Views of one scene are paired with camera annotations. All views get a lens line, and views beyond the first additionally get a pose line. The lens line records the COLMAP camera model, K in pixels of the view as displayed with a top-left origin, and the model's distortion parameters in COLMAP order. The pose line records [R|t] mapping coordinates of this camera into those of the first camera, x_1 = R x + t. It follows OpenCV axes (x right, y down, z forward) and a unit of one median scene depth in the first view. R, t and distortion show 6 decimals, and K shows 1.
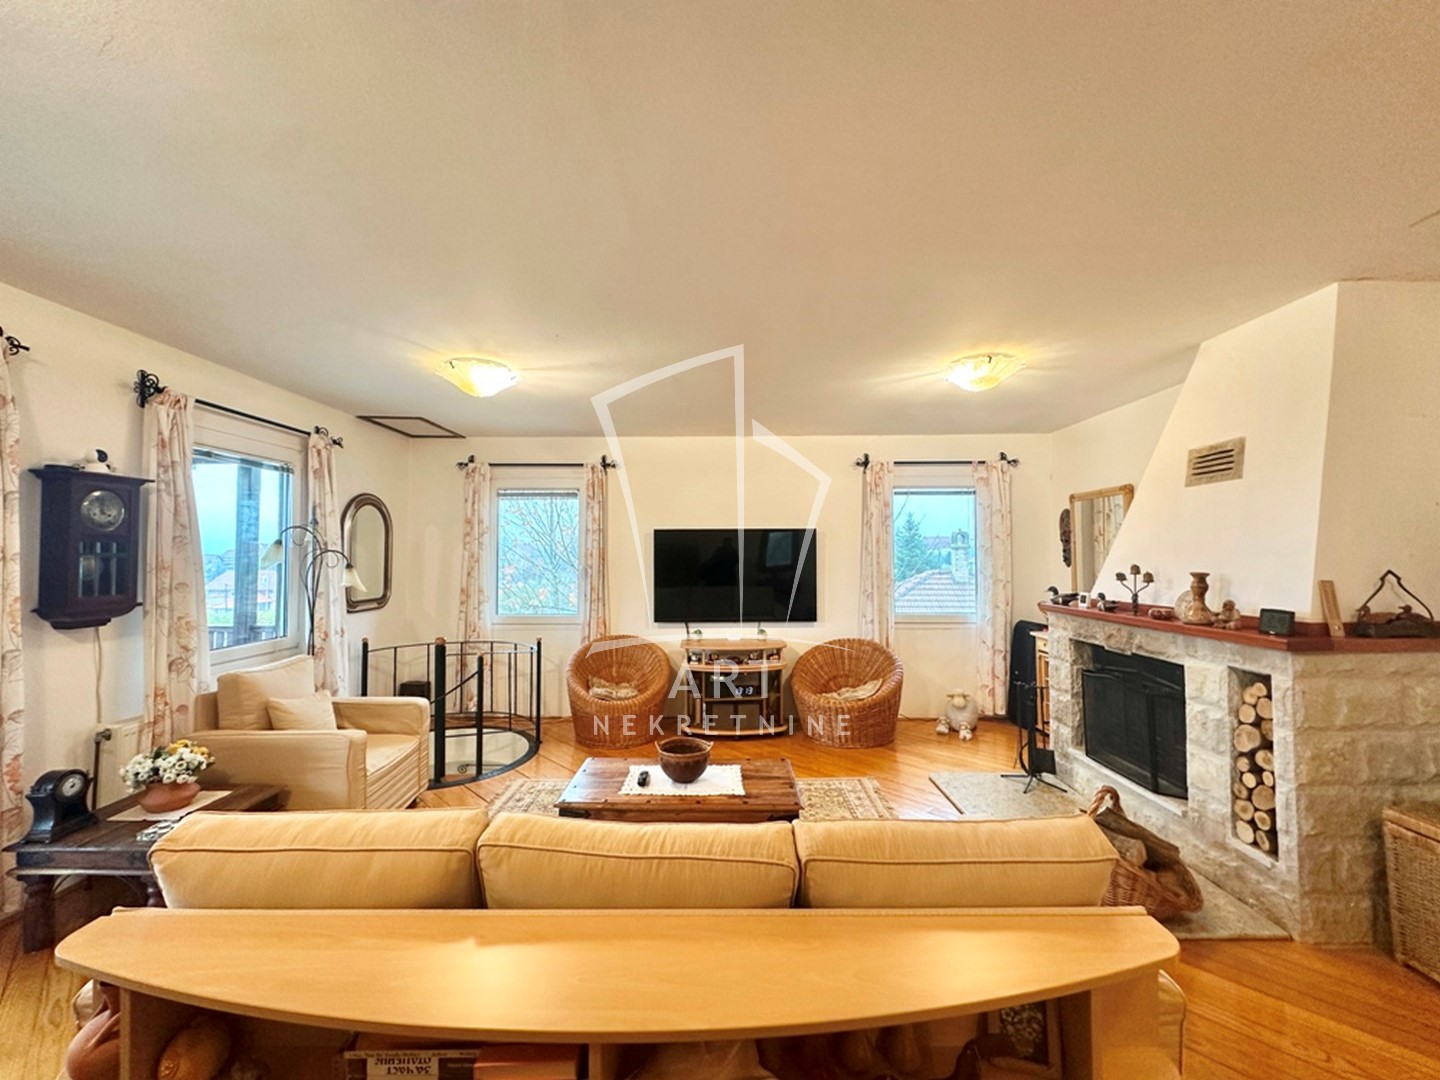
lens RADIAL K [[574.7, 0, 723.4], [0, 574.7, 543.0], [0, 0, 1]] dist [-0.001010, -0.000445]
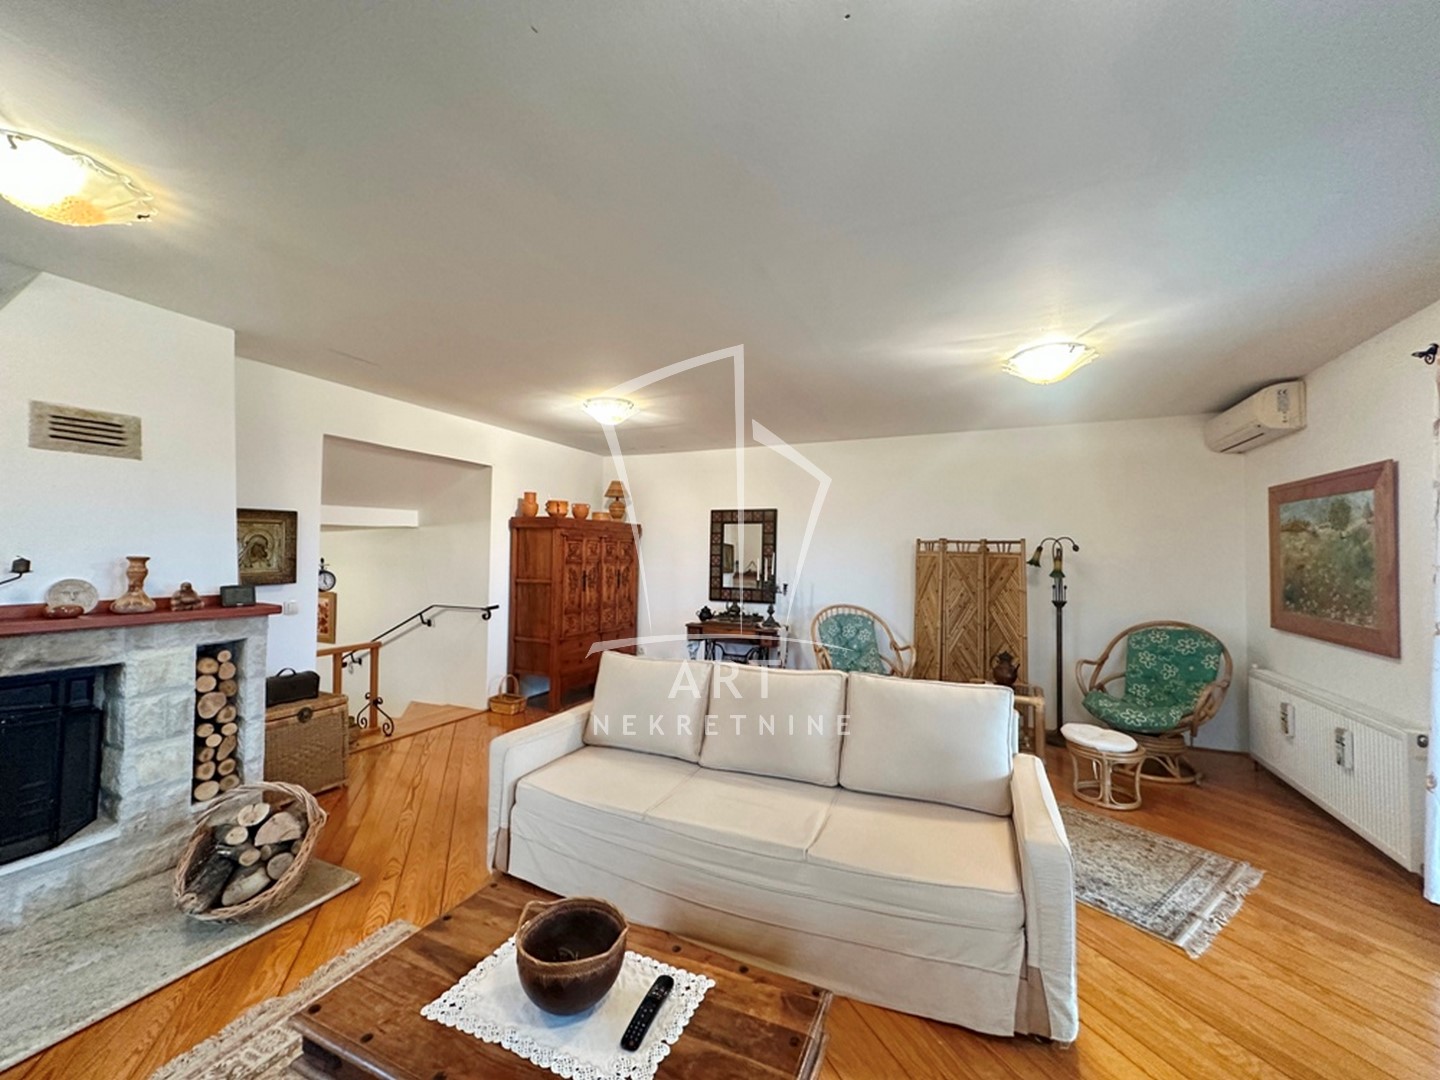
lens RADIAL K [[574.7, 0, 725.2], [0, 574.7, 541.4], [0, 0, 1]] dist [-0.001010, -0.000445]
pose [[-0.916413, -0.005036, 0.400202, -0.404265], [-0.025323, 0.998647, -0.045420, 0.045120], [-0.399432, -0.051758, -0.915301, 1.486780]]
